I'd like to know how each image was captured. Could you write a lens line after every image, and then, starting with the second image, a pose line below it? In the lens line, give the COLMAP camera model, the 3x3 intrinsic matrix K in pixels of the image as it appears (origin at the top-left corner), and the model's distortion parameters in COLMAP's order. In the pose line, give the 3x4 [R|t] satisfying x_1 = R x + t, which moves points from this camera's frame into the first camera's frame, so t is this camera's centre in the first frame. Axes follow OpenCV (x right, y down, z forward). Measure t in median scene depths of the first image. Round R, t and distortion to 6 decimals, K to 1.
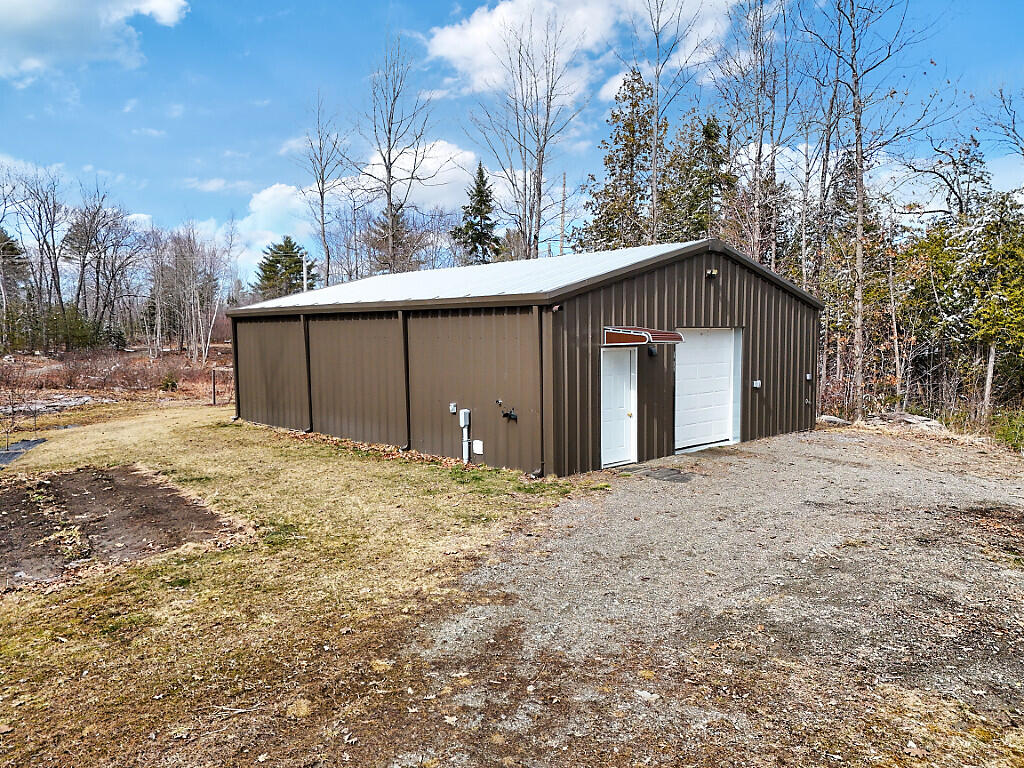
lens RADIAL K [[740.9, 0, 512.0], [0, 740.9, 384.0], [0, 0, 1]] dist [0.070626, -0.078607]
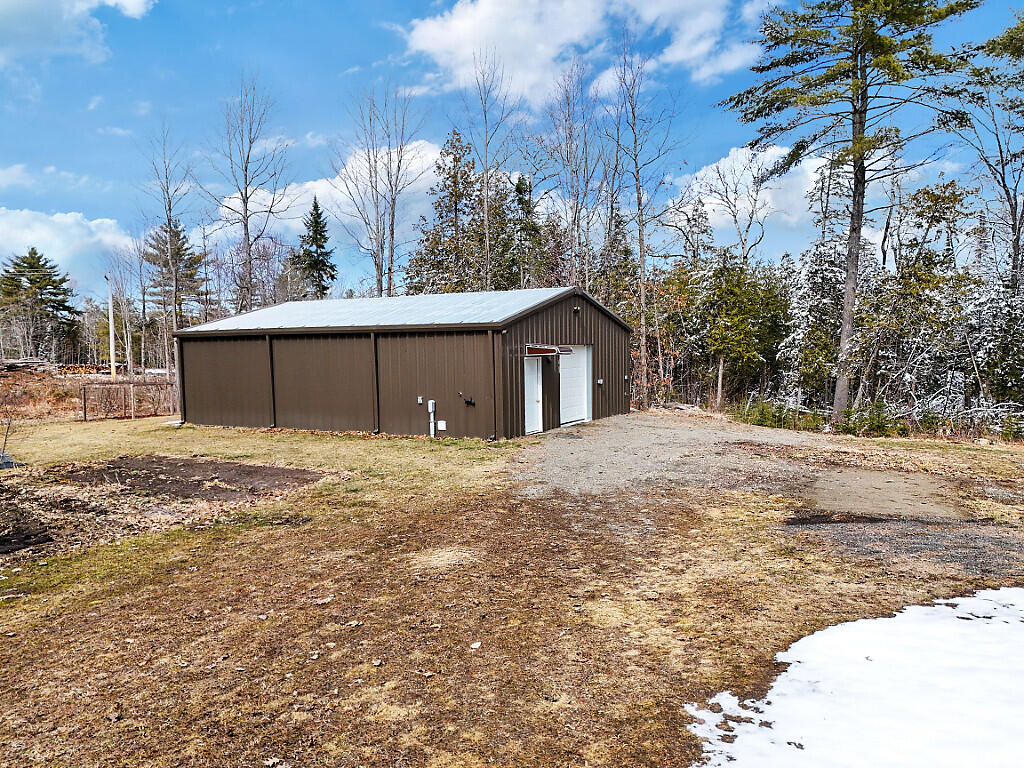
lens RADIAL K [[739.8, 0, 512.0], [0, 739.8, 384.0], [0, 0, 1]] dist [0.064906, -0.057120]
pose [[0.952006, -0.020479, 0.305393, -0.148607], [0.028228, 0.999381, -0.020979, 0.015377], [-0.304775, 0.028593, 0.951995, -0.183573]]
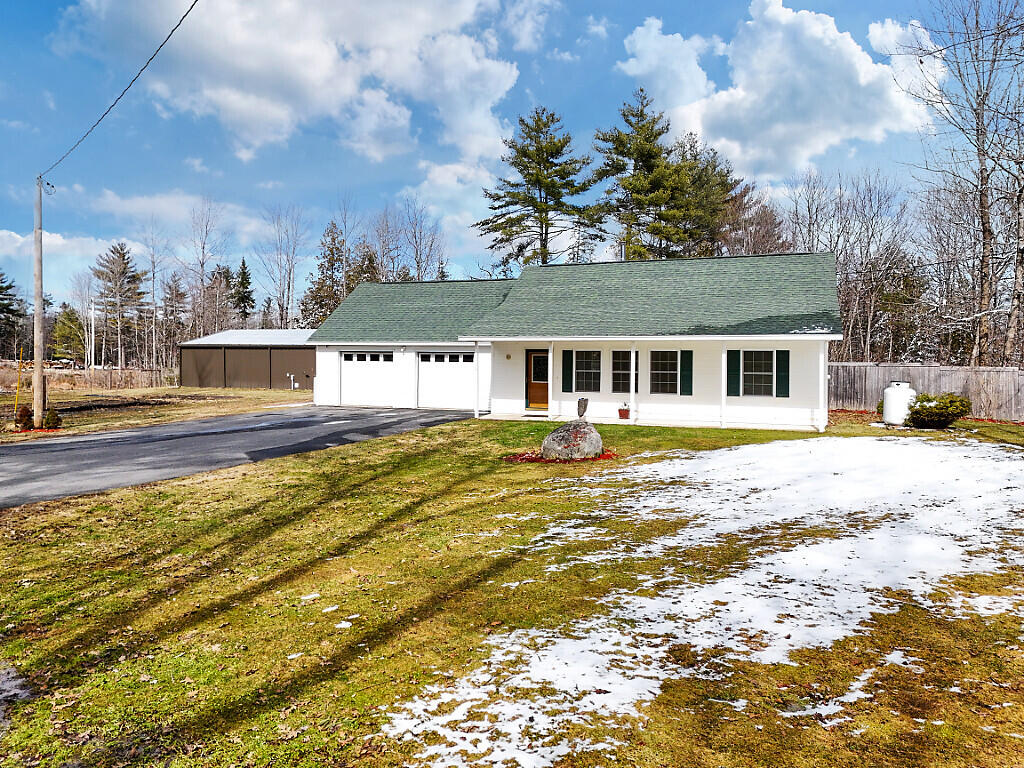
lens RADIAL K [[727.3, 0, 511.7], [0, 727.3, 355.7], [0, 0, 1]] dist [0.058479, -0.052675]
pose [[0.914691, 0.010798, 0.404009, -0.219322], [0.016466, 0.997817, -0.063947, 0.077051], [-0.403818, 0.065144, 0.912517, -1.121415]]
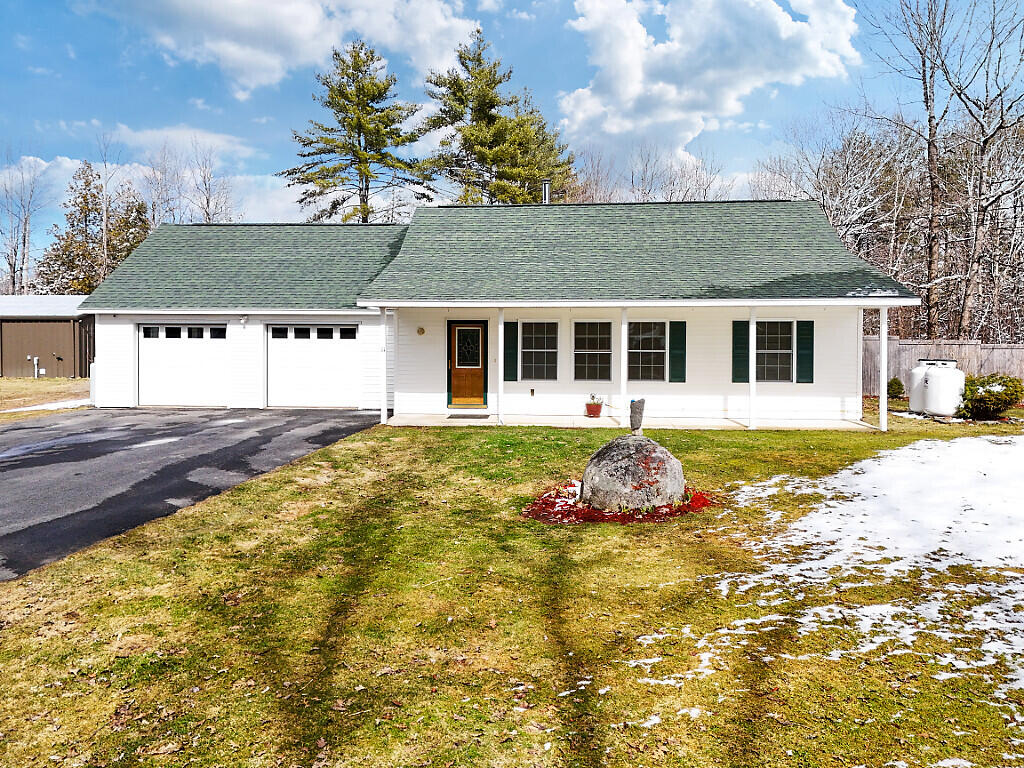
lens RADIAL K [[743.3, 0, 510.6], [0, 743.3, 336.3], [0, 0, 1]] dist [0.023810, -0.007084]
pose [[0.761358, 0.002900, 0.648325, -0.211452], [0.037165, 0.998150, -0.048109, 0.062436], [-0.647266, 0.060723, 0.759842, -0.887688]]
